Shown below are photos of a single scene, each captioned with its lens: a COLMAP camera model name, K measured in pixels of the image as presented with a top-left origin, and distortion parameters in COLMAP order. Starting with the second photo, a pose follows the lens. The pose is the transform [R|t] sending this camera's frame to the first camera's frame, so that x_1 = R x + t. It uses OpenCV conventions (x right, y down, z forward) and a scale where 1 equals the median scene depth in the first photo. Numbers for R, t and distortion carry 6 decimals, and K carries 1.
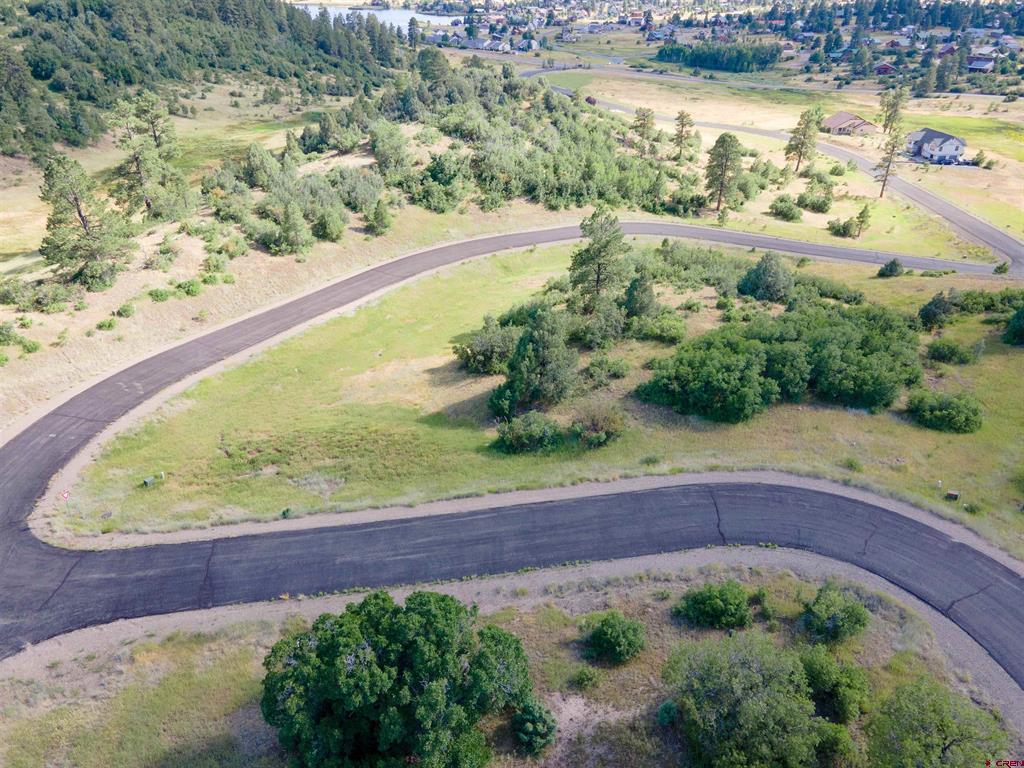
lens RADIAL K [[745.6, 0, 512.0], [0, 745.6, 384.0], [0, 0, 1]] dist [0.026846, 0.022999]
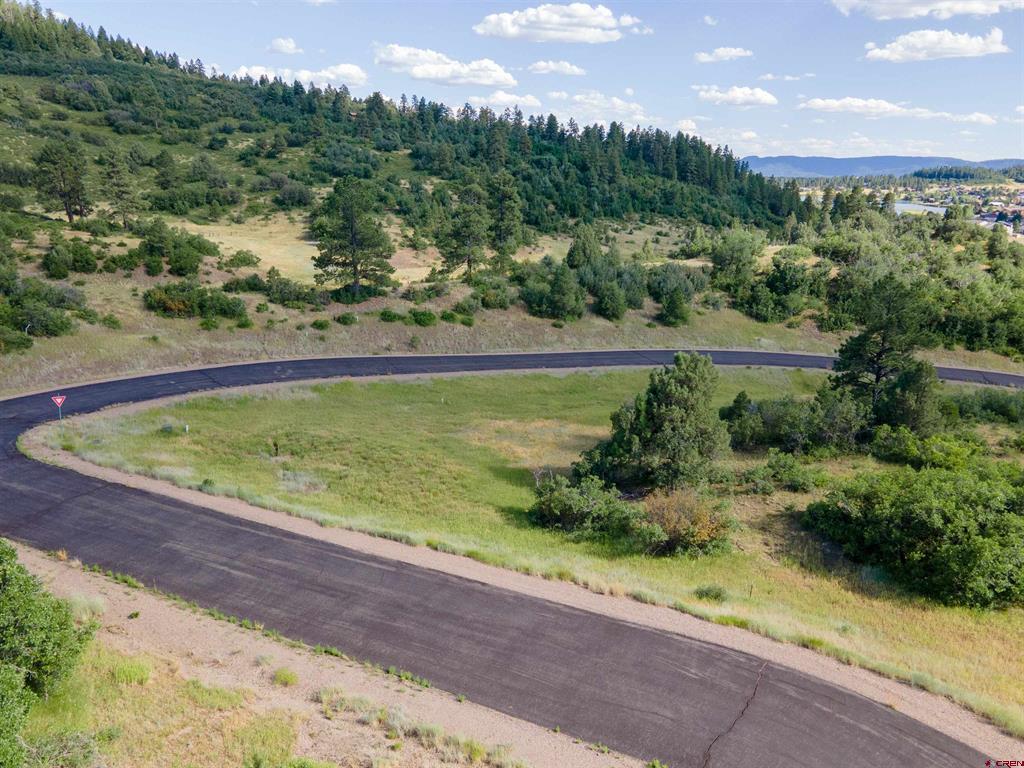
lens RADIAL K [[745.6, 0, 512.0], [0, 745.6, 384.0], [0, 0, 1]] dist [0.026846, 0.022999]
pose [[0.818272, 0.184384, -0.544458, 0.139439], [-0.301457, 0.944111, -0.133335, 0.031008], [0.489444, 0.273235, 0.828123, 0.184396]]
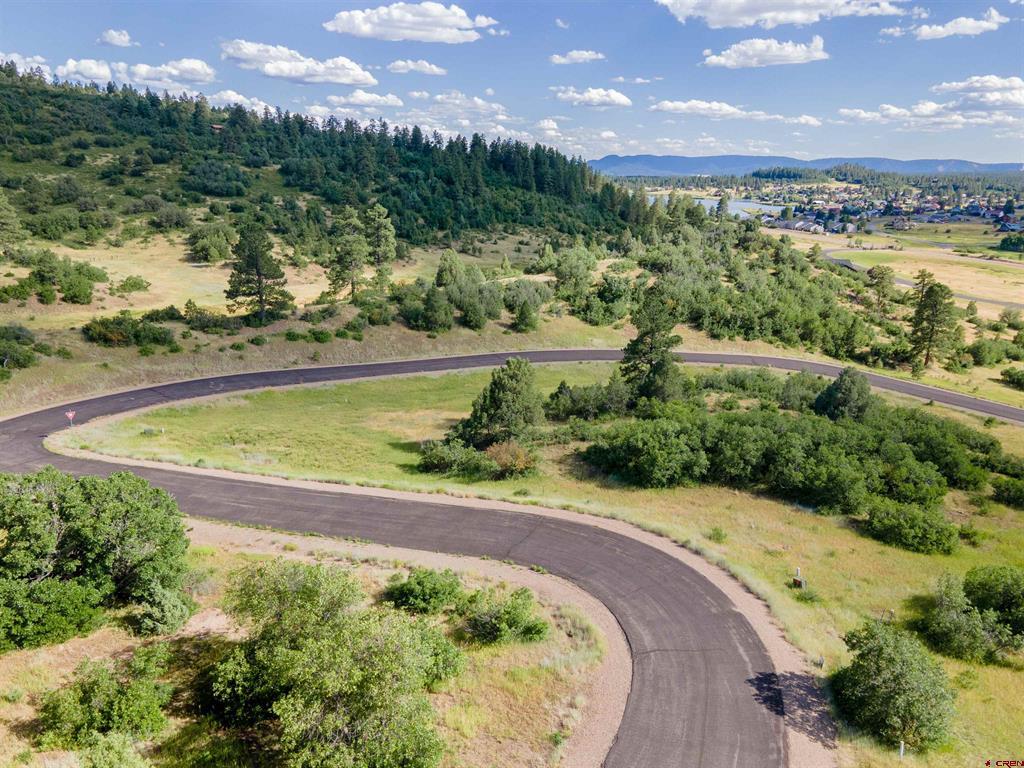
lens RADIAL K [[745.6, 0, 512.0], [0, 745.6, 384.0], [0, 0, 1]] dist [0.026846, 0.022999]
pose [[0.903812, 0.135008, -0.406075, 0.228986], [-0.222153, 0.959071, -0.175589, 0.057944], [0.365748, 0.248910, 0.896812, 0.037489]]
